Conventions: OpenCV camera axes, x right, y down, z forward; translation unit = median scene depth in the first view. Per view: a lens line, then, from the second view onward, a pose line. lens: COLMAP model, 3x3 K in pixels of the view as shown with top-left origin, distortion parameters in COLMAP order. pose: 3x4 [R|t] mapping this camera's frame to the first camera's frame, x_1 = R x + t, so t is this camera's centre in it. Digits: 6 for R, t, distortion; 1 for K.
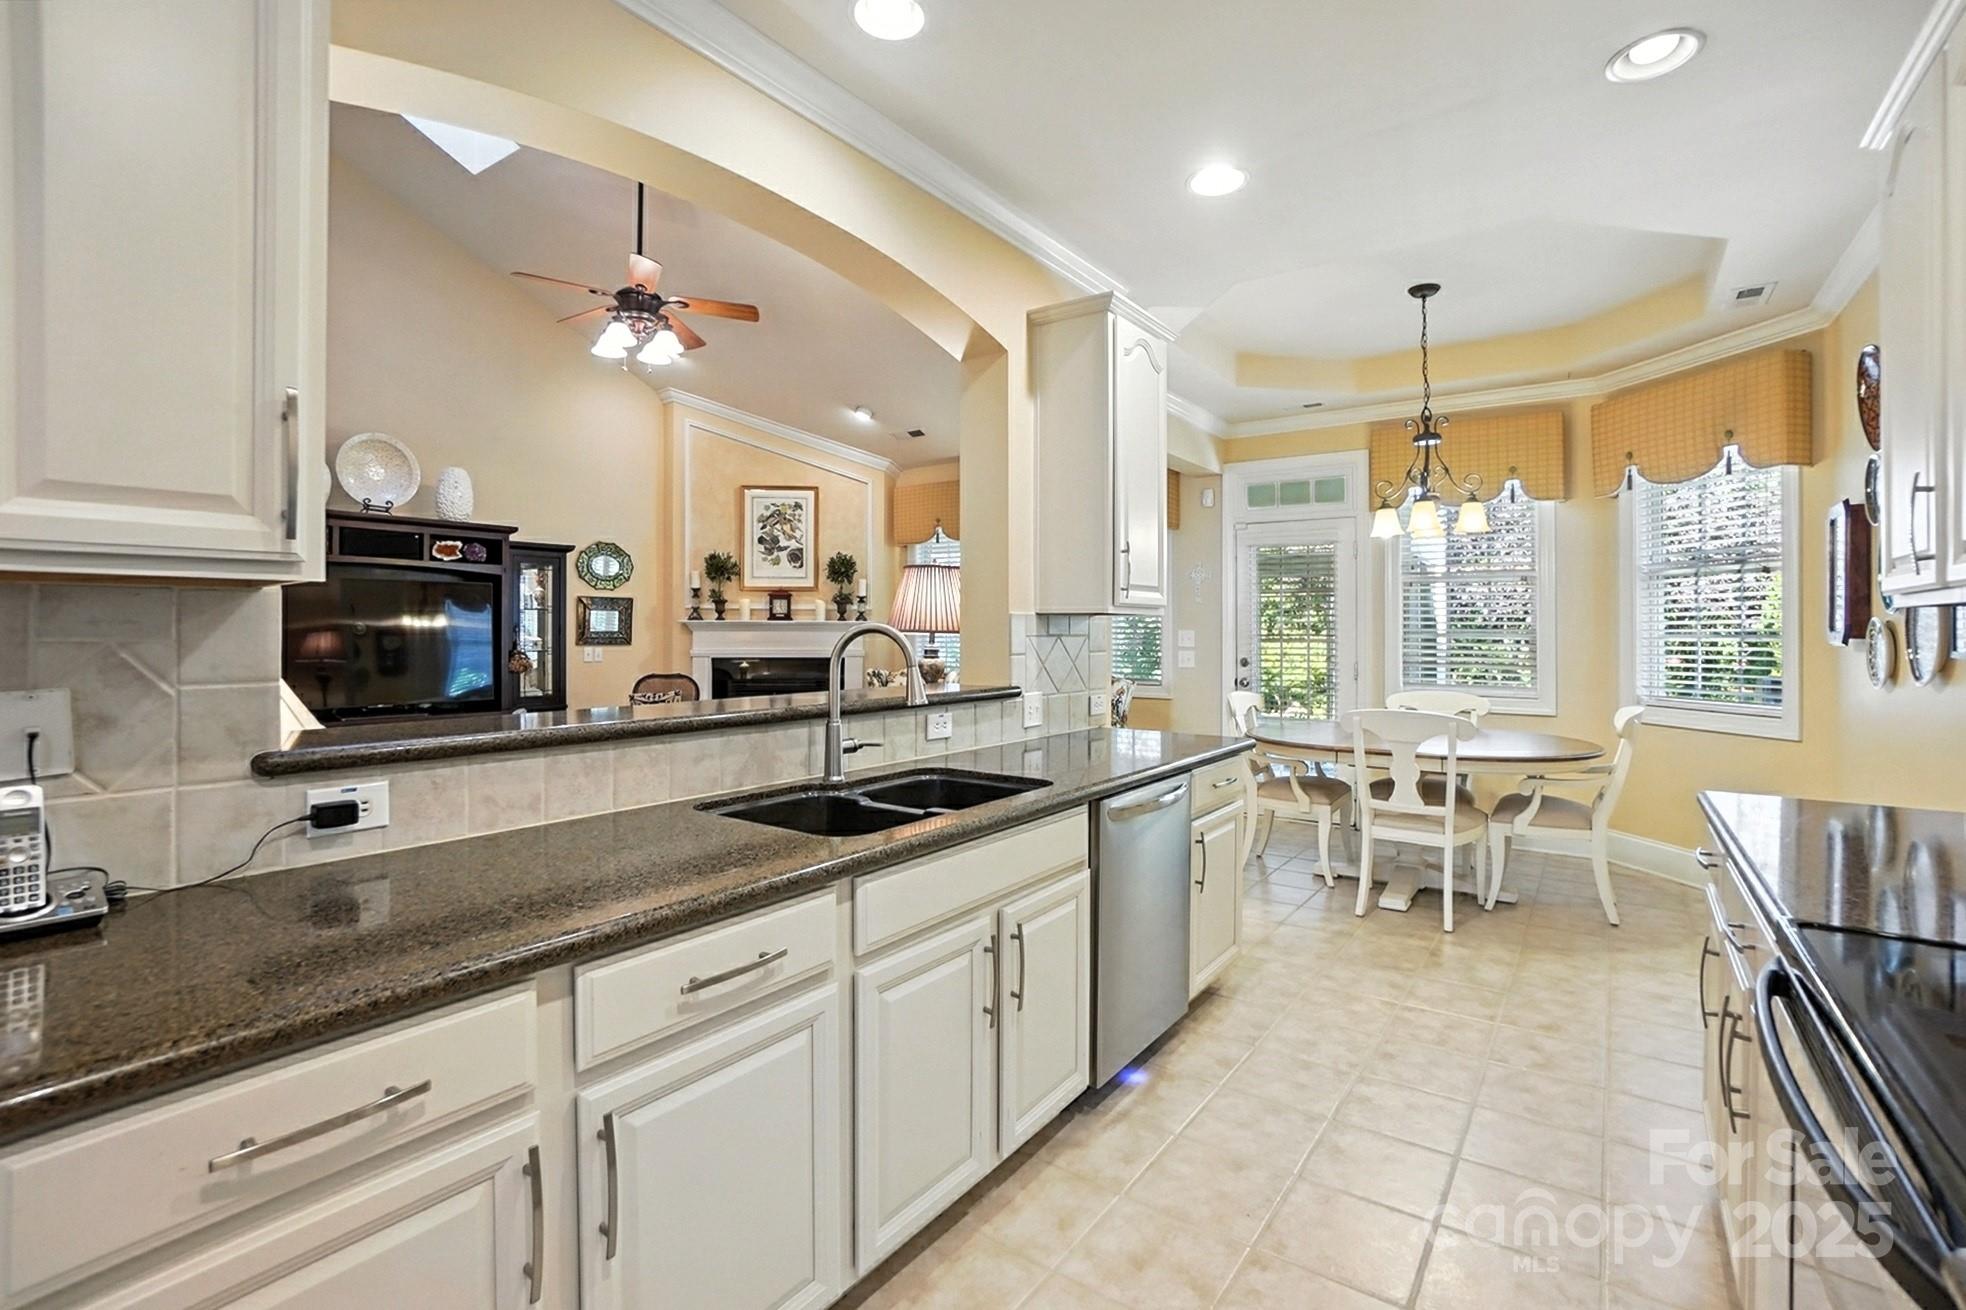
lens RADIAL K [[899.4, 0, 975.0], [0, 899.4, 630.7], [0, 0, 1]] dist [-0.057226, 0.020406]
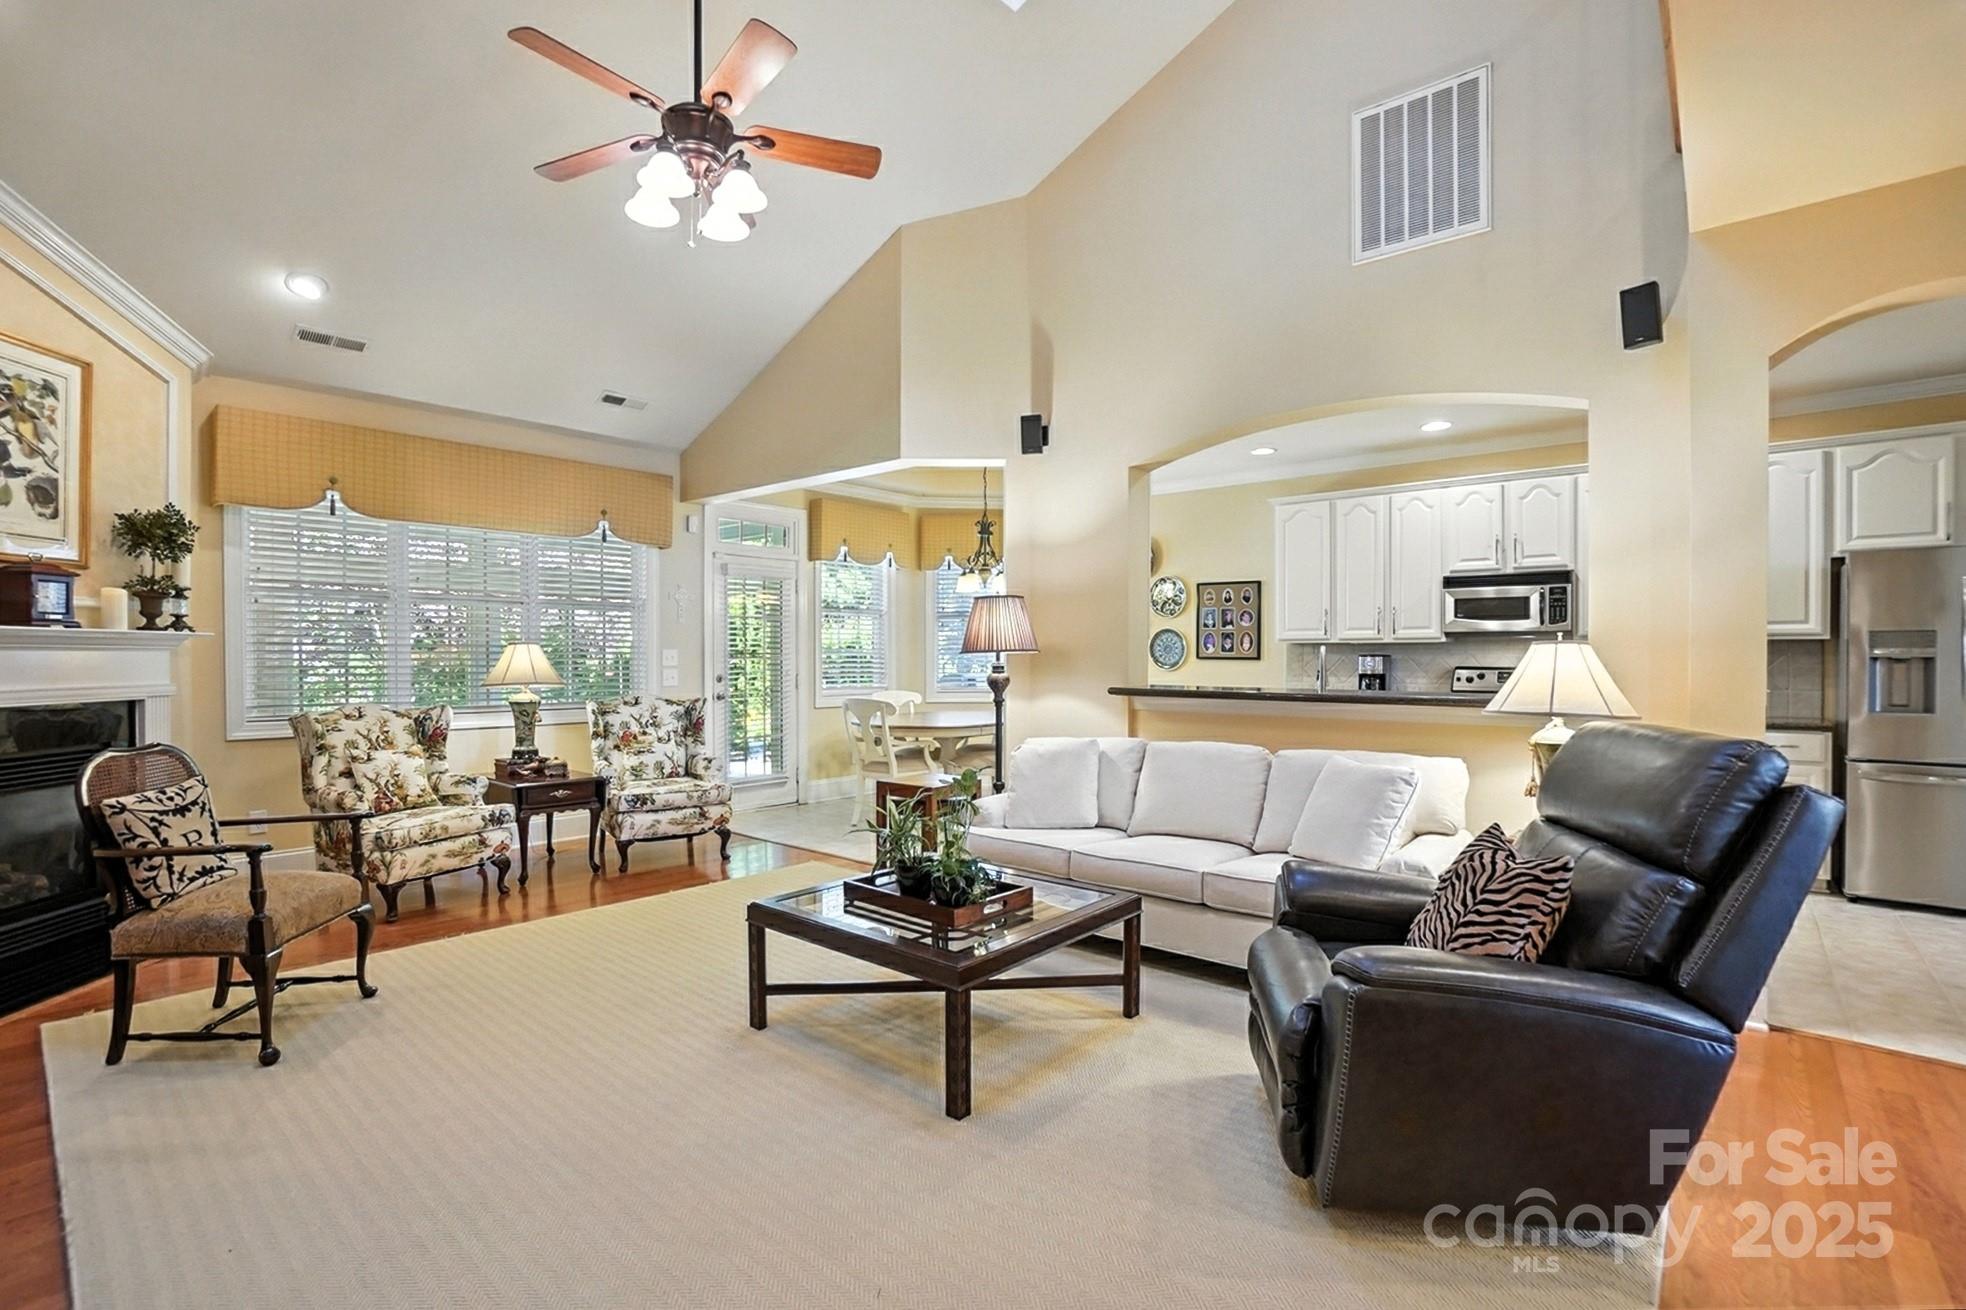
lens RADIAL K [[893.0, 0, 983.0], [0, 893.0, 655.0], [0, 0, 1]] dist [-0.002094, -0.000418]
pose [[0.114103, -0.004320, 0.993460, -0.656349], [-0.000811, 0.999990, 0.004442, 0.000826], [-0.993469, -0.001312, 0.114098, 0.478968]]
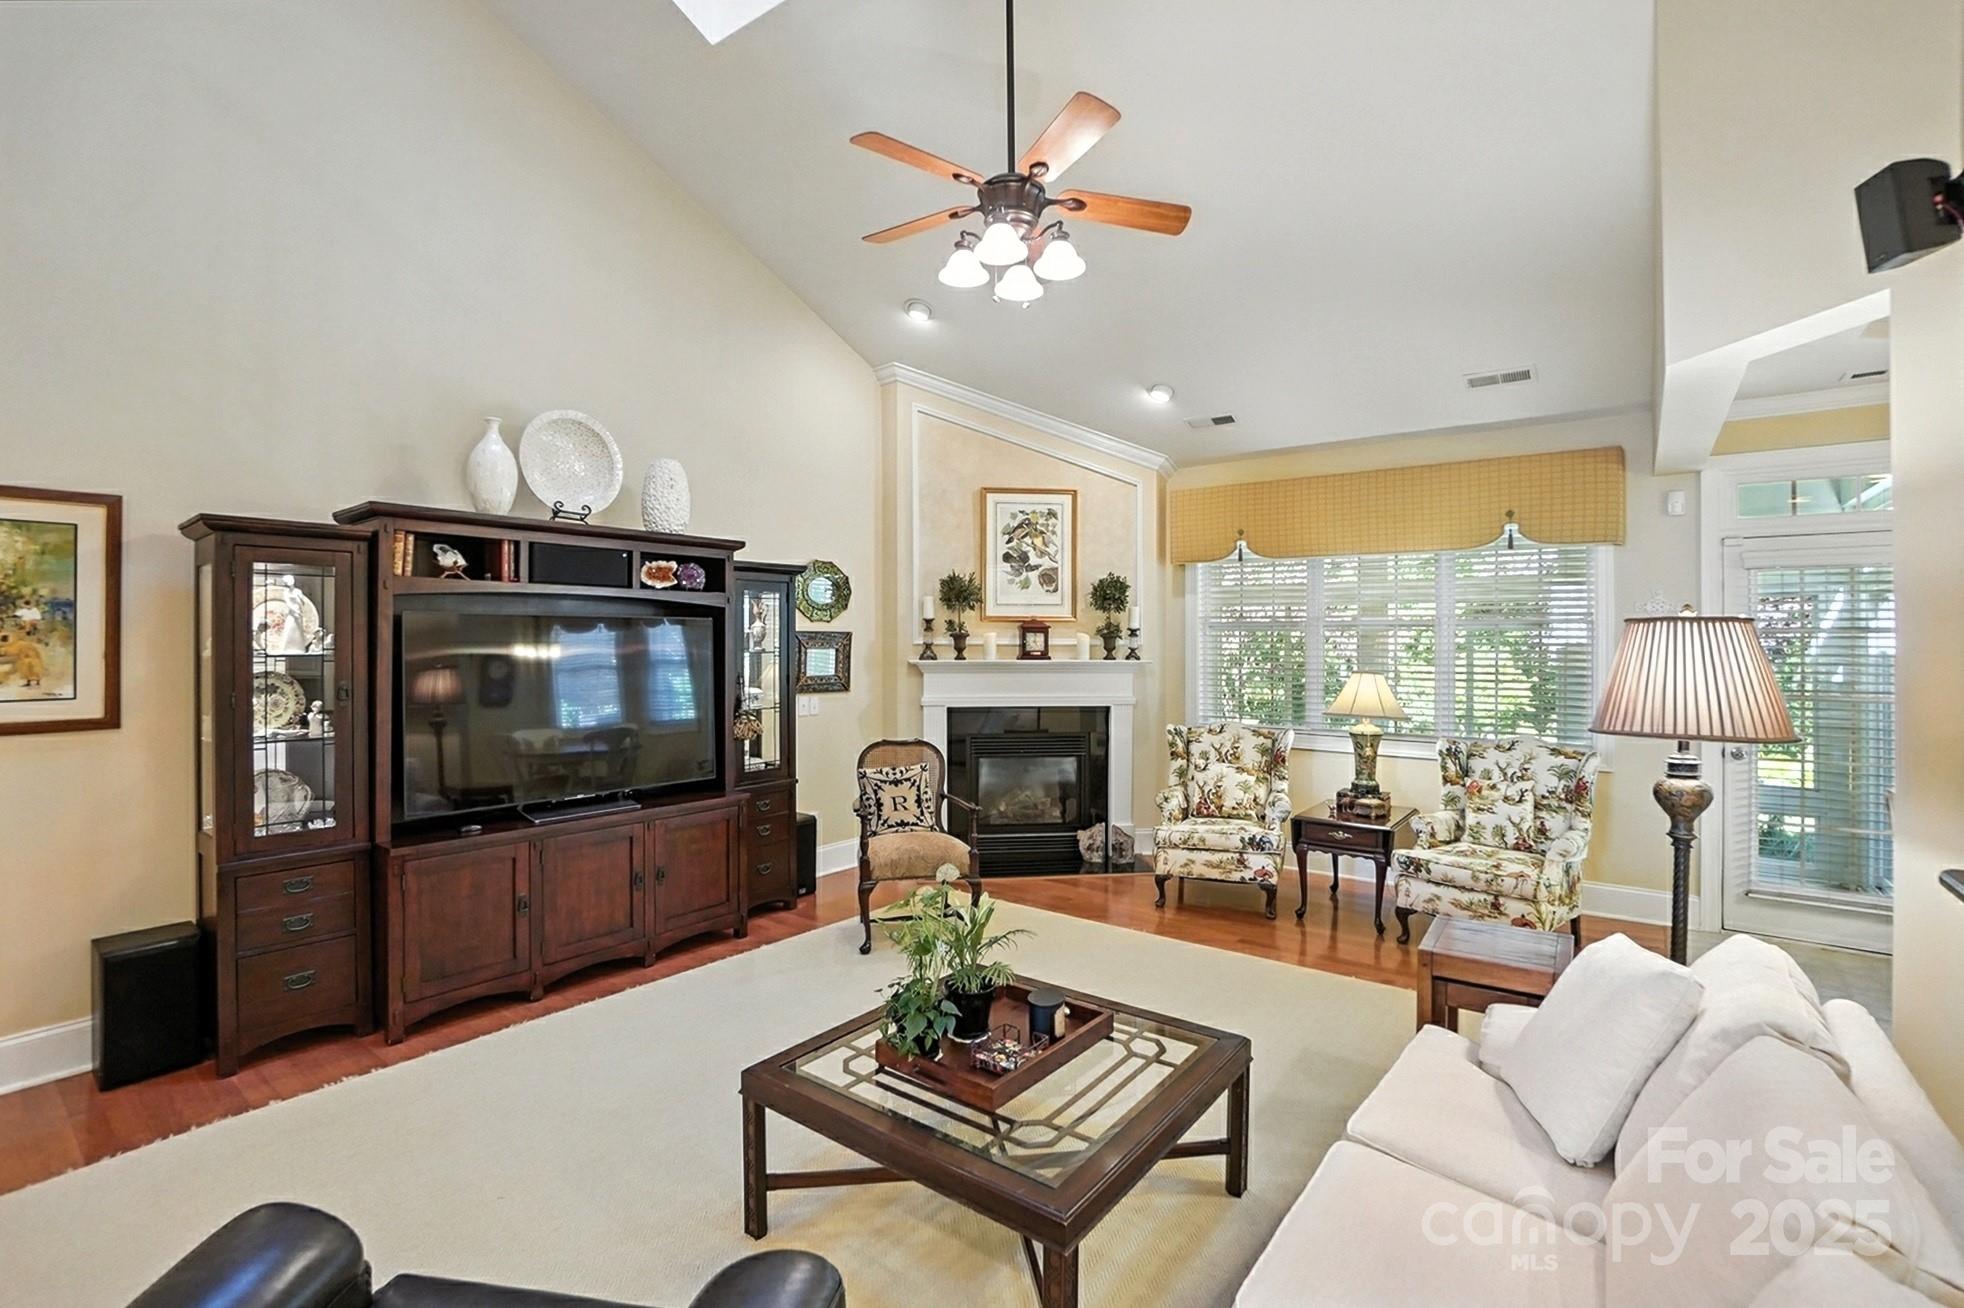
lens RADIAL K [[880.5, 0, 968.5], [0, 880.5, 630.9], [0, 0, 1]] dist [-0.042395, 0.000100]
pose [[0.999432, 0.000262, -0.033711, -0.261210], [-0.000560, 0.999961, -0.008808, -0.031277], [0.033707, 0.008822, 0.999393, 0.240700]]
